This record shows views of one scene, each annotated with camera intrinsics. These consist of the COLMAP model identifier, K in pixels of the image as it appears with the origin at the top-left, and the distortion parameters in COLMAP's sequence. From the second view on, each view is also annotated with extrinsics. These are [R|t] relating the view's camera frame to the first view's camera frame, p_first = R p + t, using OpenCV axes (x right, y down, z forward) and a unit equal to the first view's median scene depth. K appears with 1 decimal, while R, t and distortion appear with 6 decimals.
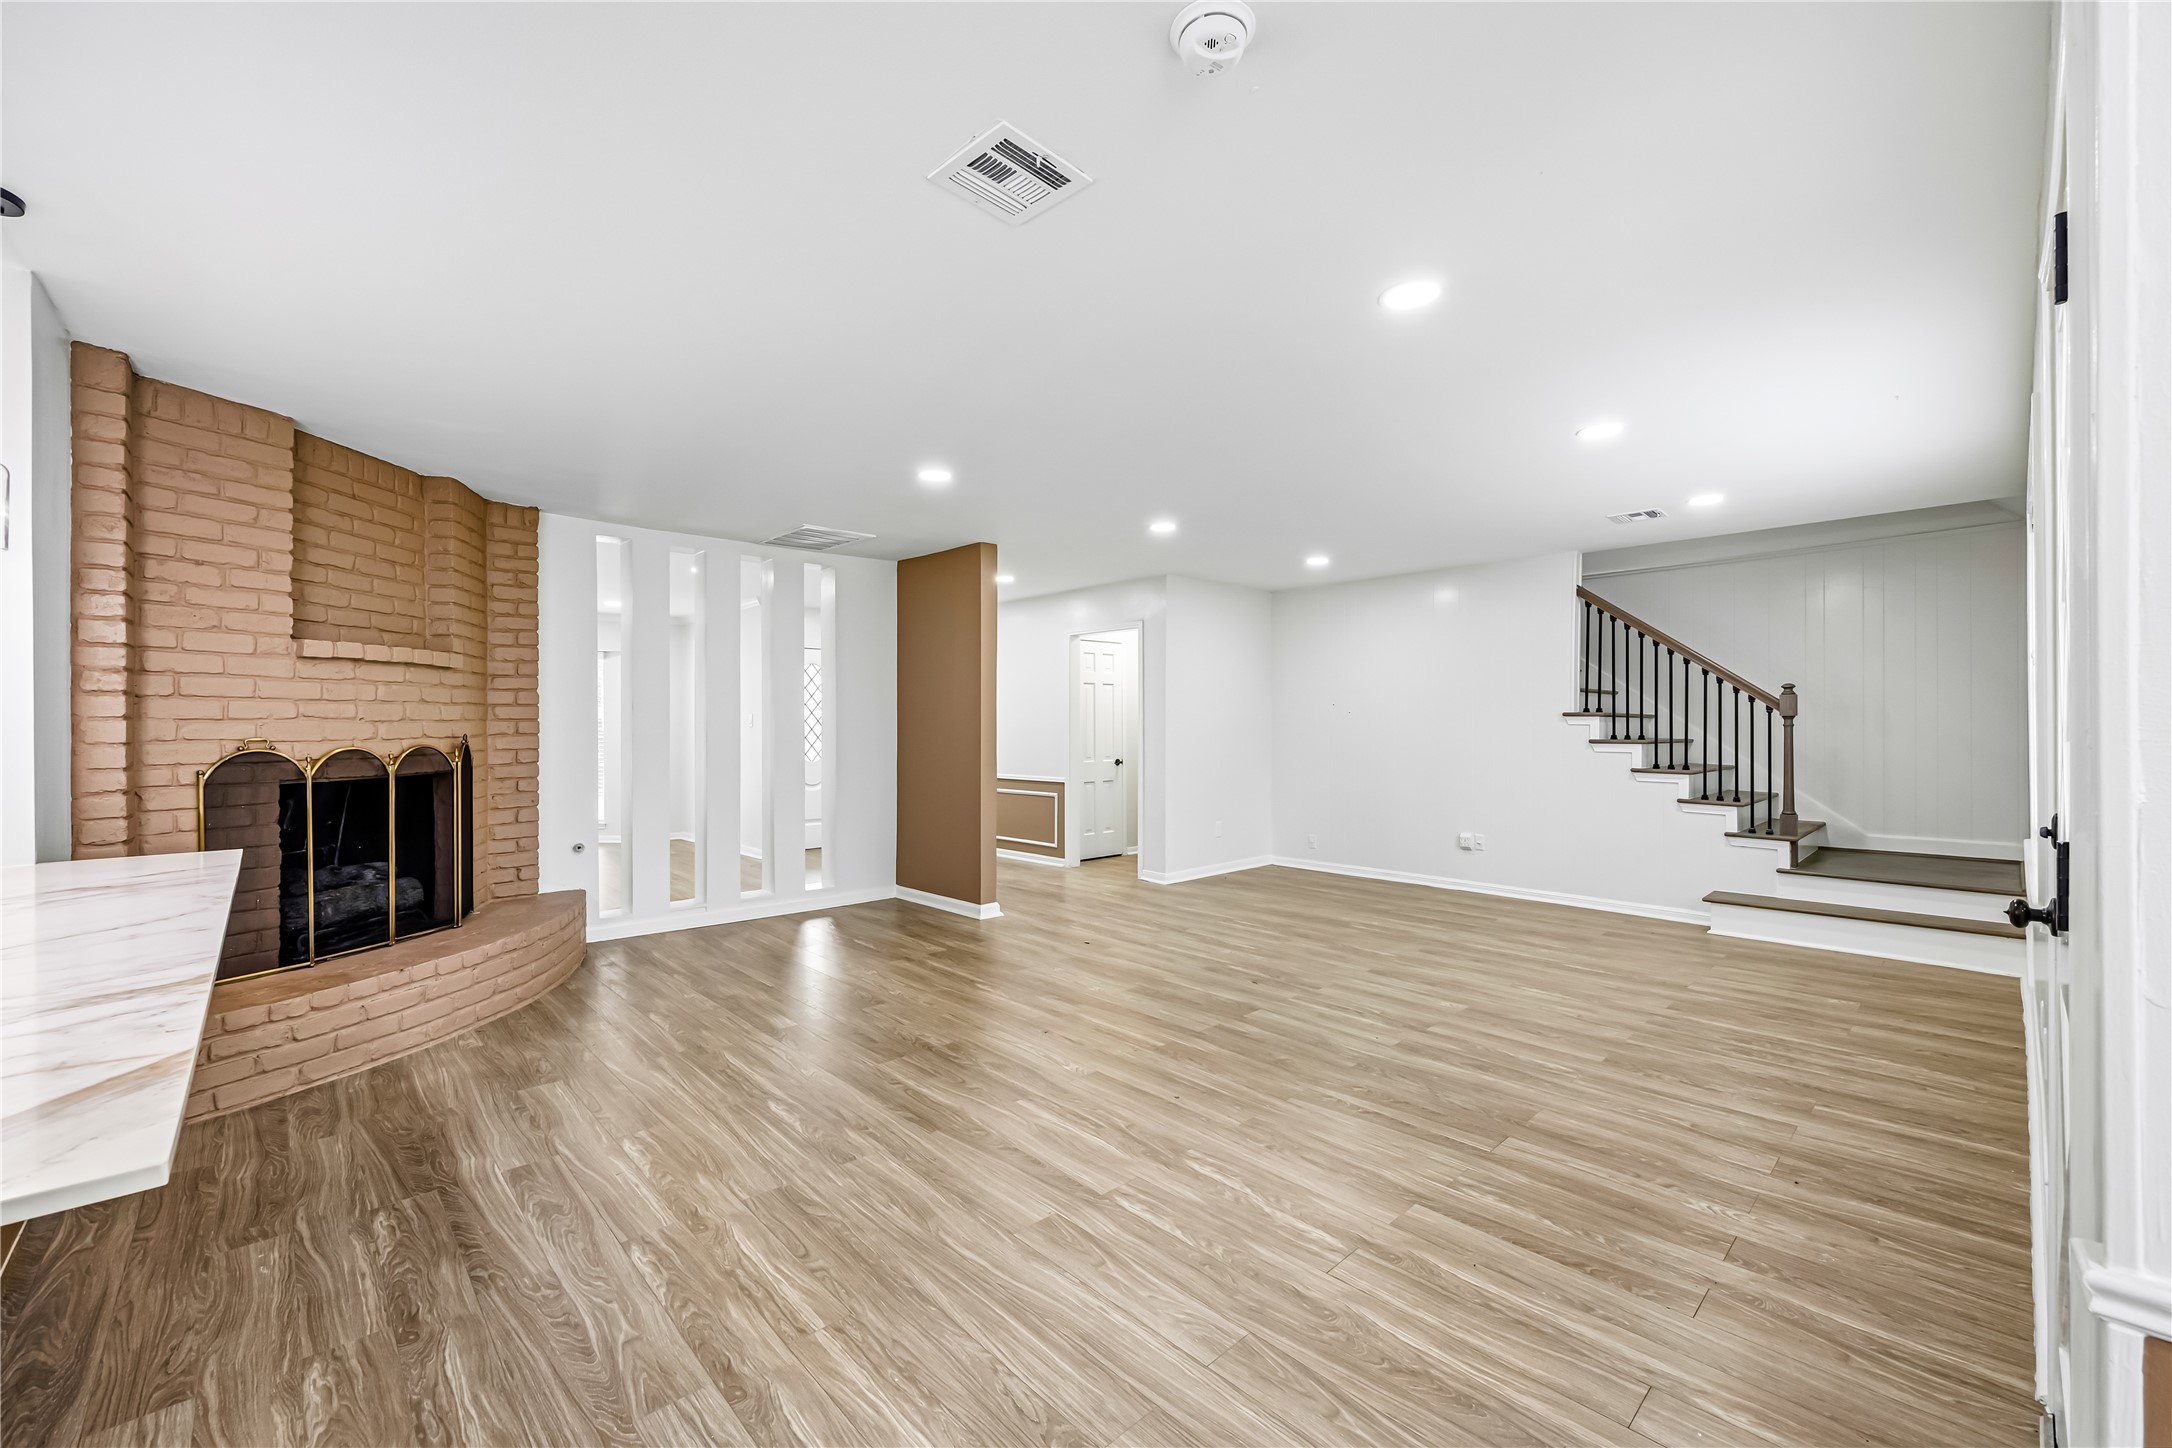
lens RADIAL K [[872.5, 0, 1077.9], [0, 872.5, 723.9], [0, 0, 1]] dist [0.001507, -0.001515]
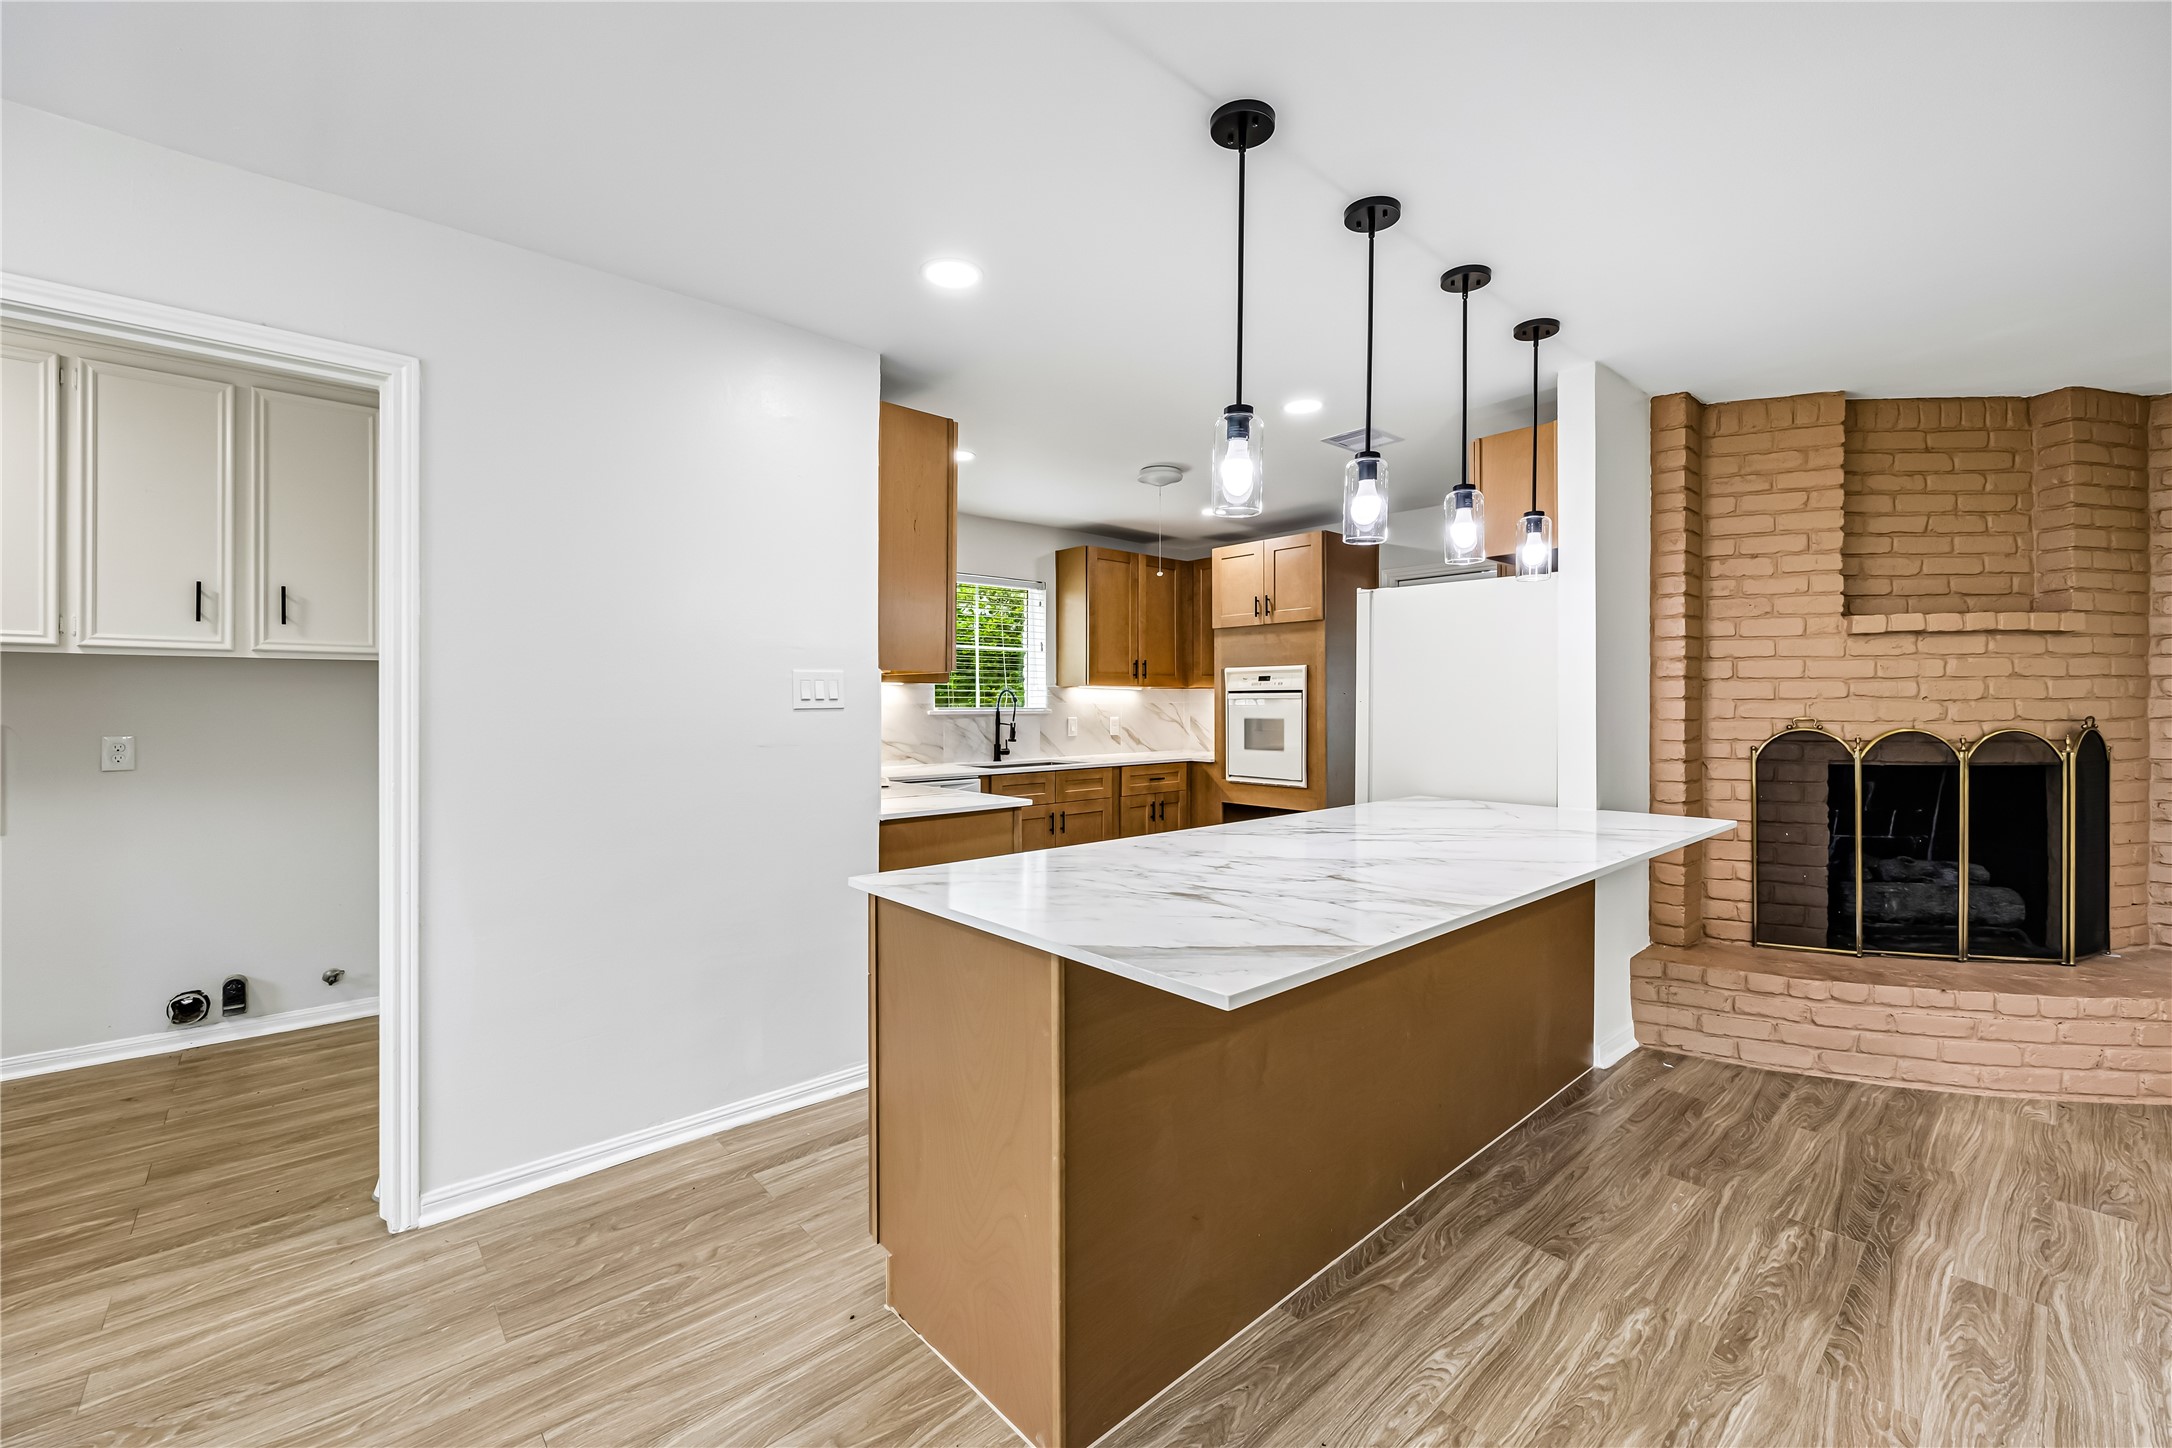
lens RADIAL K [[872.5, 0, 1070.3], [0, 872.5, 705.8], [0, 0, 1]] dist [0.001507, -0.001515]
pose [[-0.020681, 0.004791, -0.999775, 0.105581], [0.001233, 0.999988, 0.004767, -0.003625], [0.999785, -0.001134, -0.020687, 0.168402]]
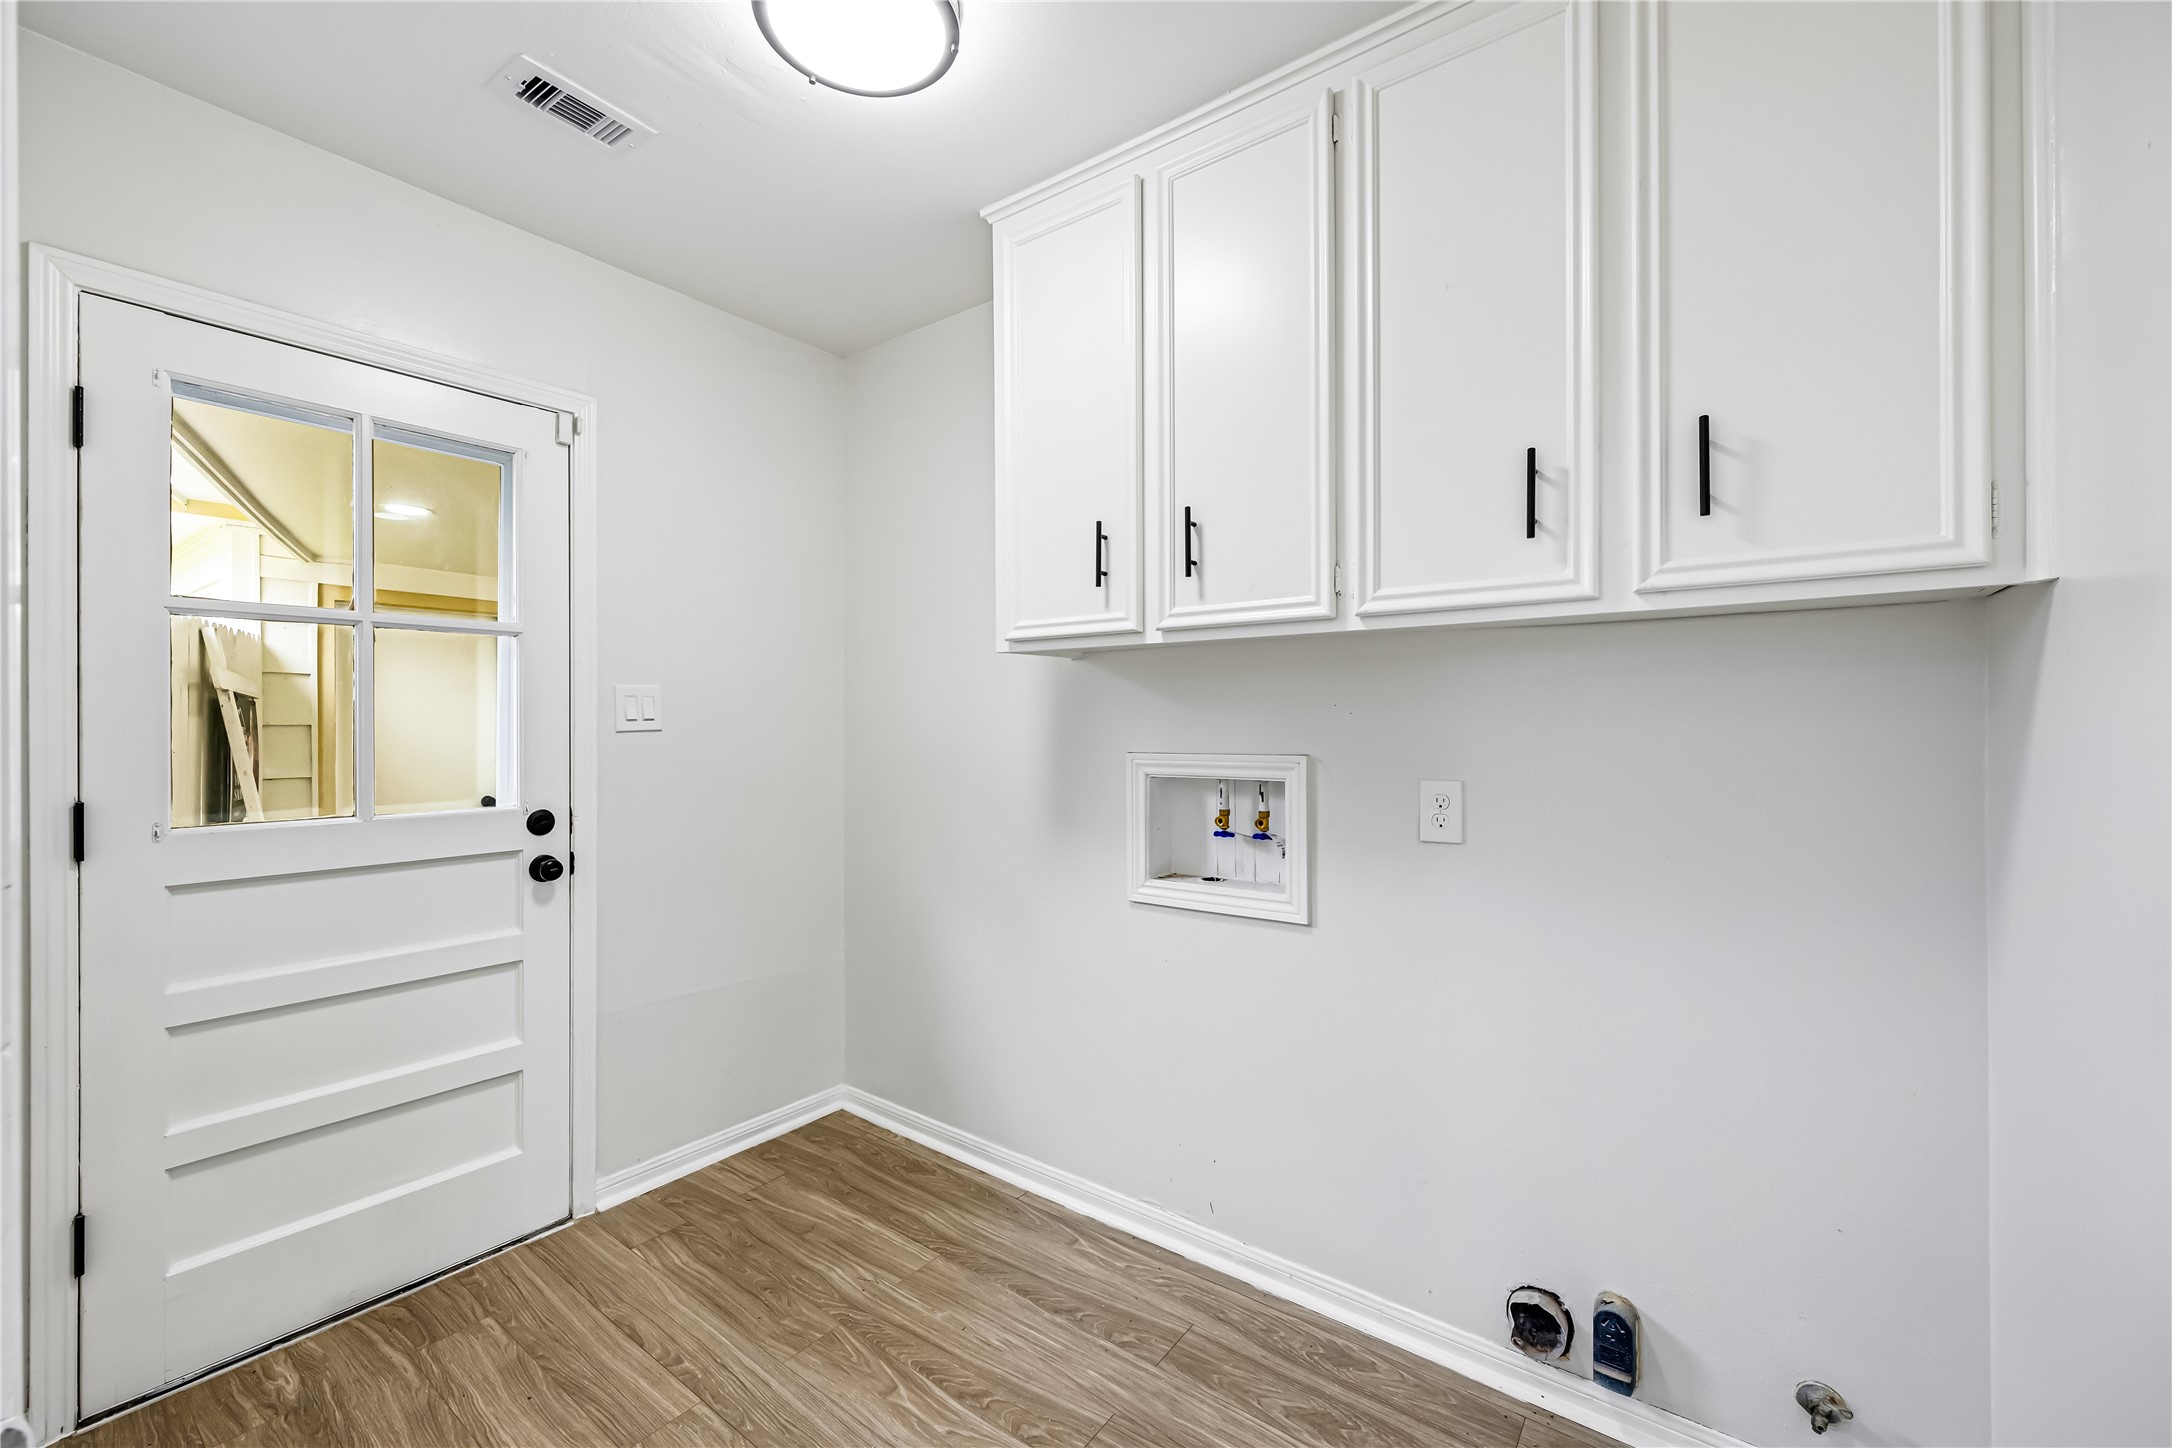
lens RADIAL K [[872.5, 0, 1078.5], [0, 872.5, 726.6], [0, 0, 1]] dist [0.001507, -0.001515]
pose [[-0.985277, 0.002593, -0.170946, -0.565195], [0.003496, 0.999981, -0.004987, 0.001401], [0.170930, -0.005511, -0.985268, -0.446951]]
